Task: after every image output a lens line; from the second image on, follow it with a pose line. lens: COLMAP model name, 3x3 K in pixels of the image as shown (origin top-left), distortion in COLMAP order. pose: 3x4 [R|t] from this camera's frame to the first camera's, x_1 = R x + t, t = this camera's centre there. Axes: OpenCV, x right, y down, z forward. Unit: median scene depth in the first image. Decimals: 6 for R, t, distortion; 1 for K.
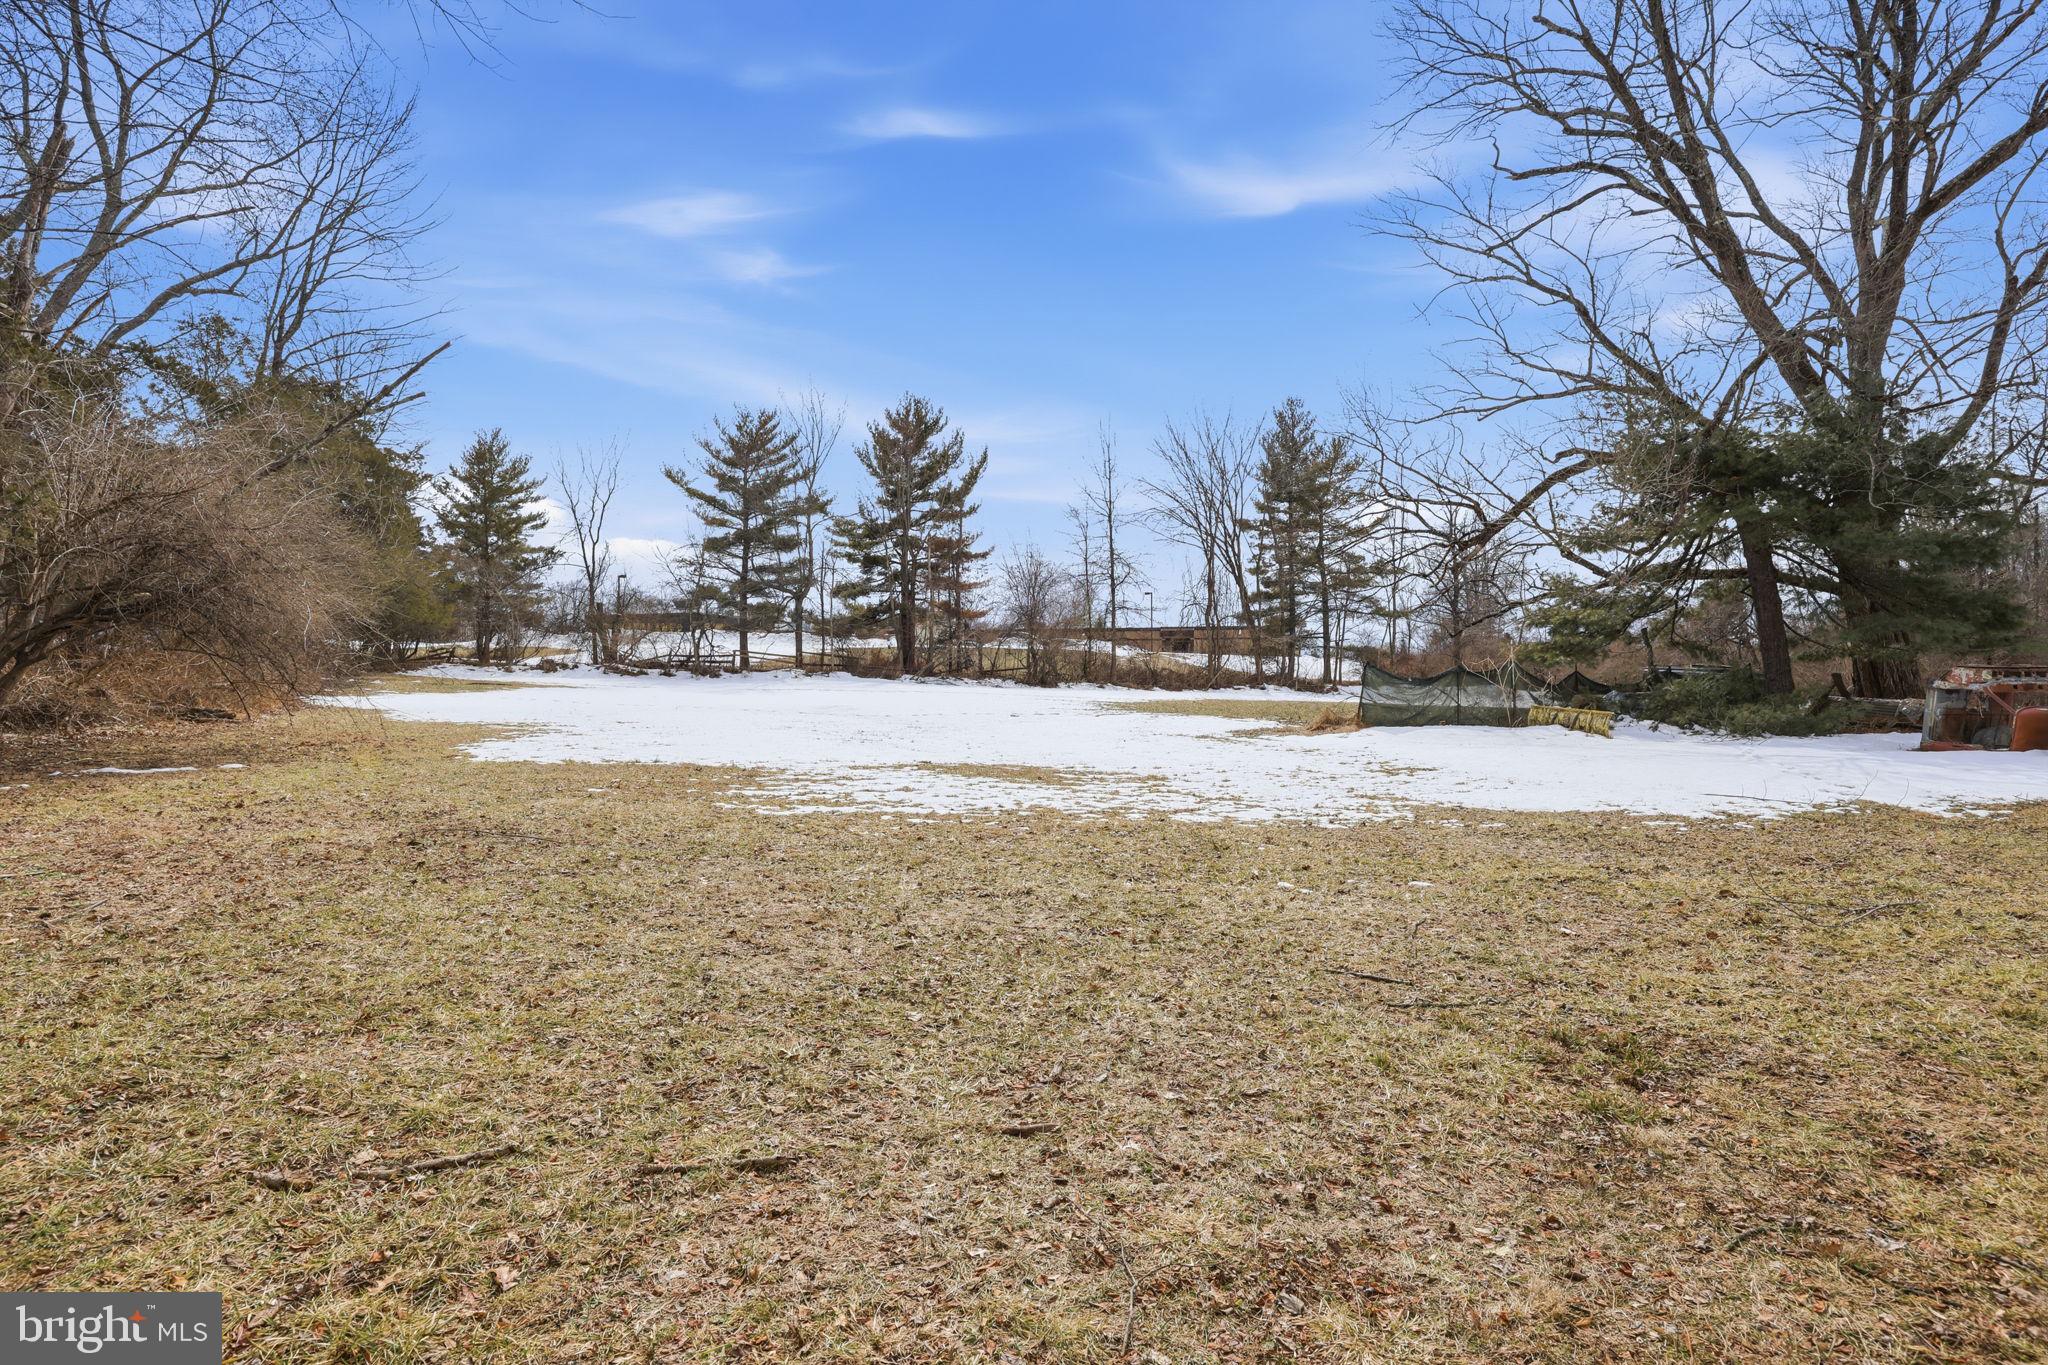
lens RADIAL K [[923.0, 0, 1014.5], [0, 923.0, 684.3], [0, 0, 1]] dist [0.014327, -0.000063]
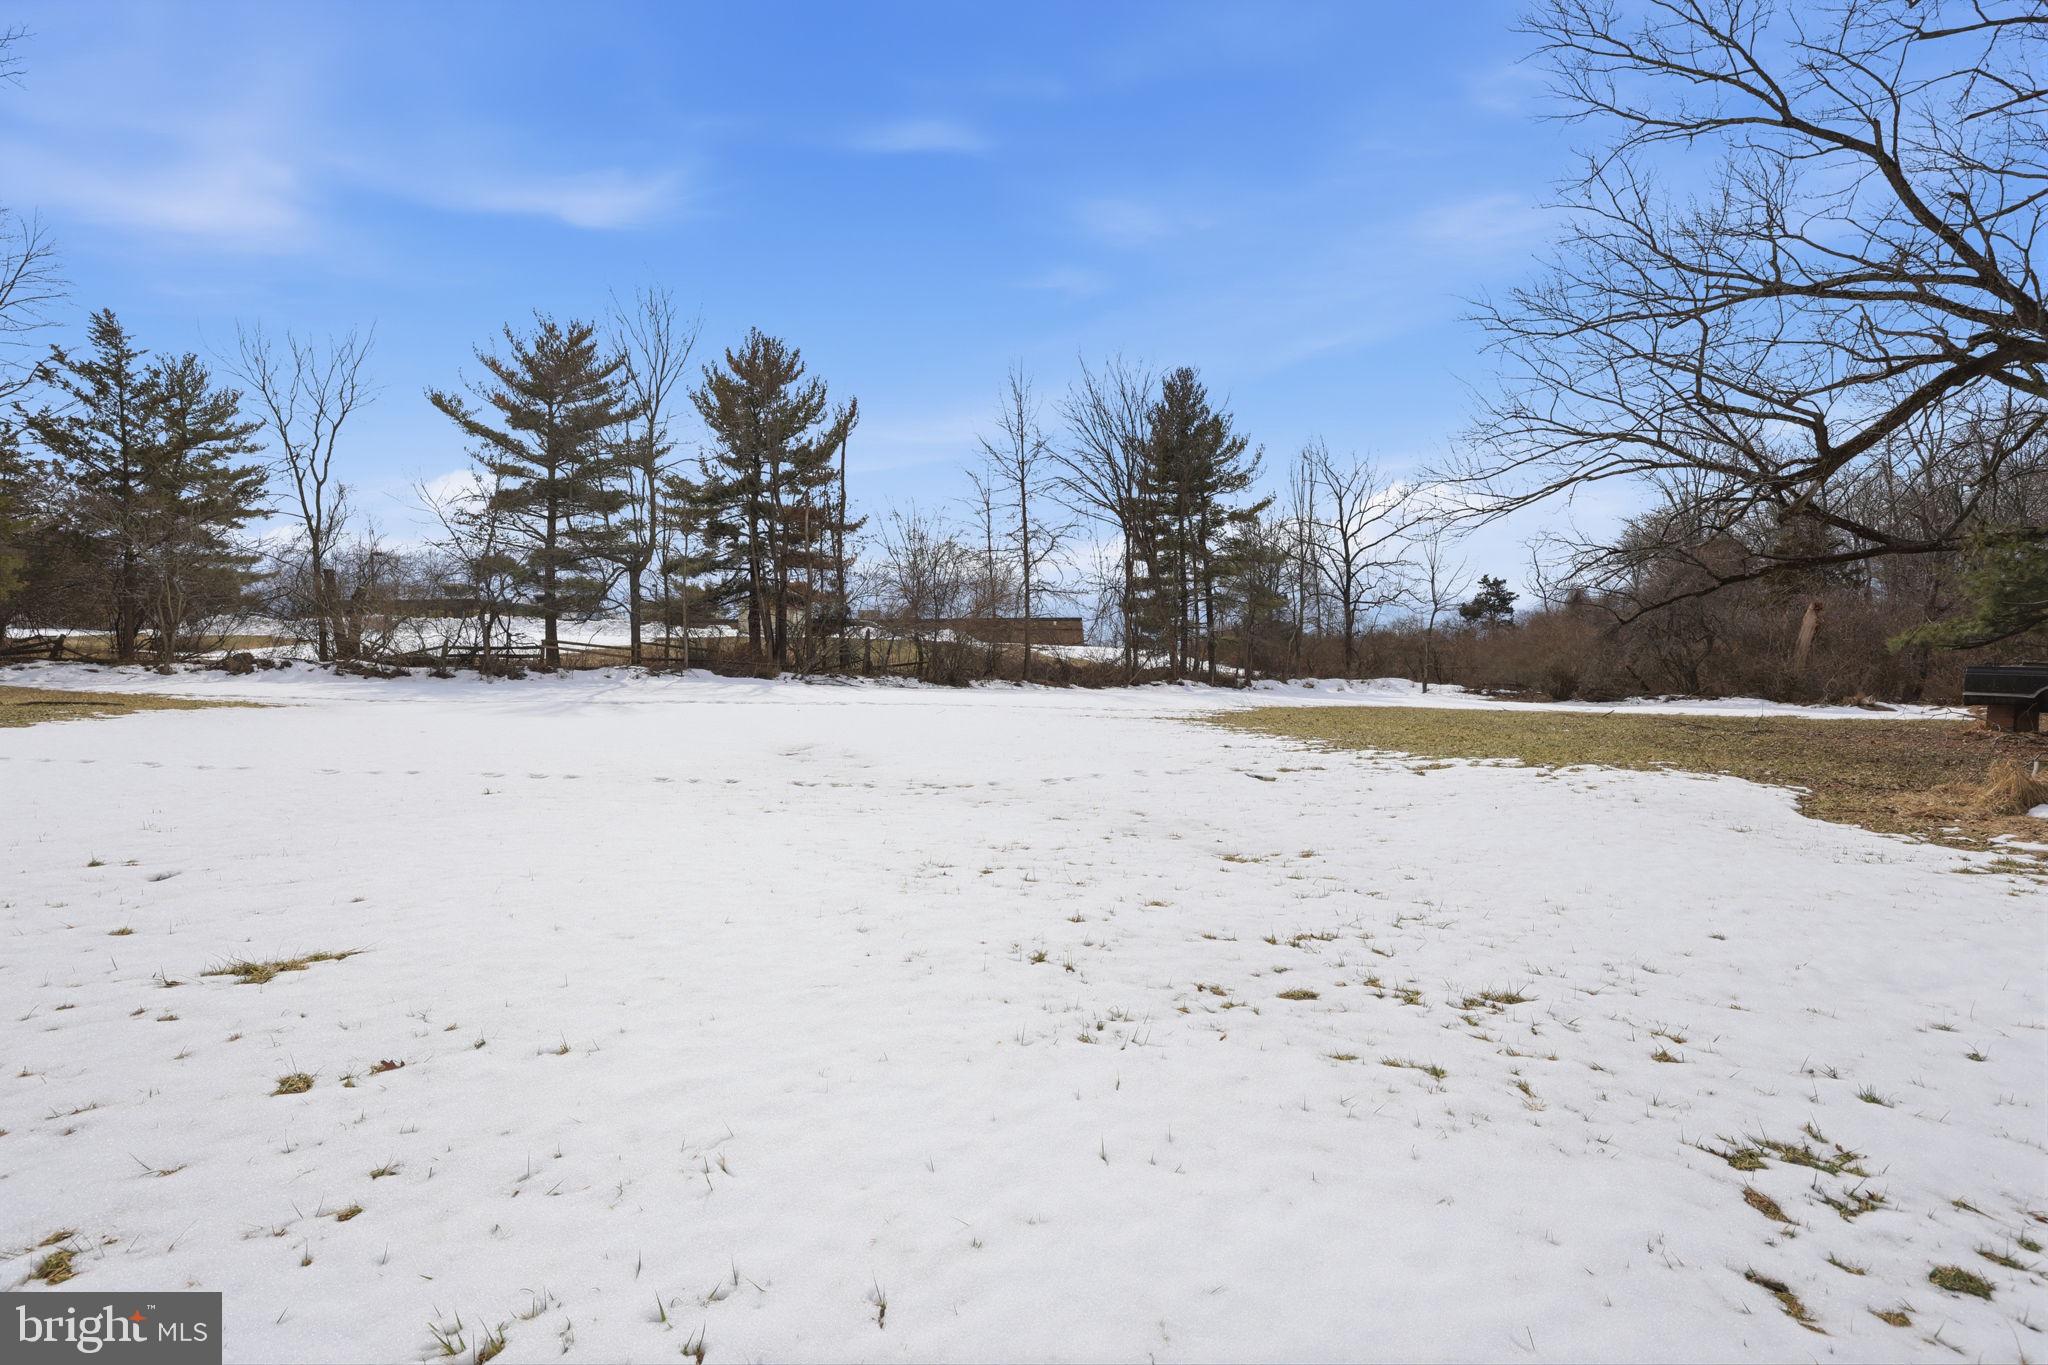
lens RADIAL K [[923.0, 0, 1015.2], [0, 923.0, 682.8], [0, 0, 1]] dist [0.014327, -0.000063]
pose [[0.980293, -0.008628, 0.197362, -0.069687], [0.006582, 0.999918, 0.011020, -0.007607], [-0.197440, -0.009504, 0.980269, 0.178164]]
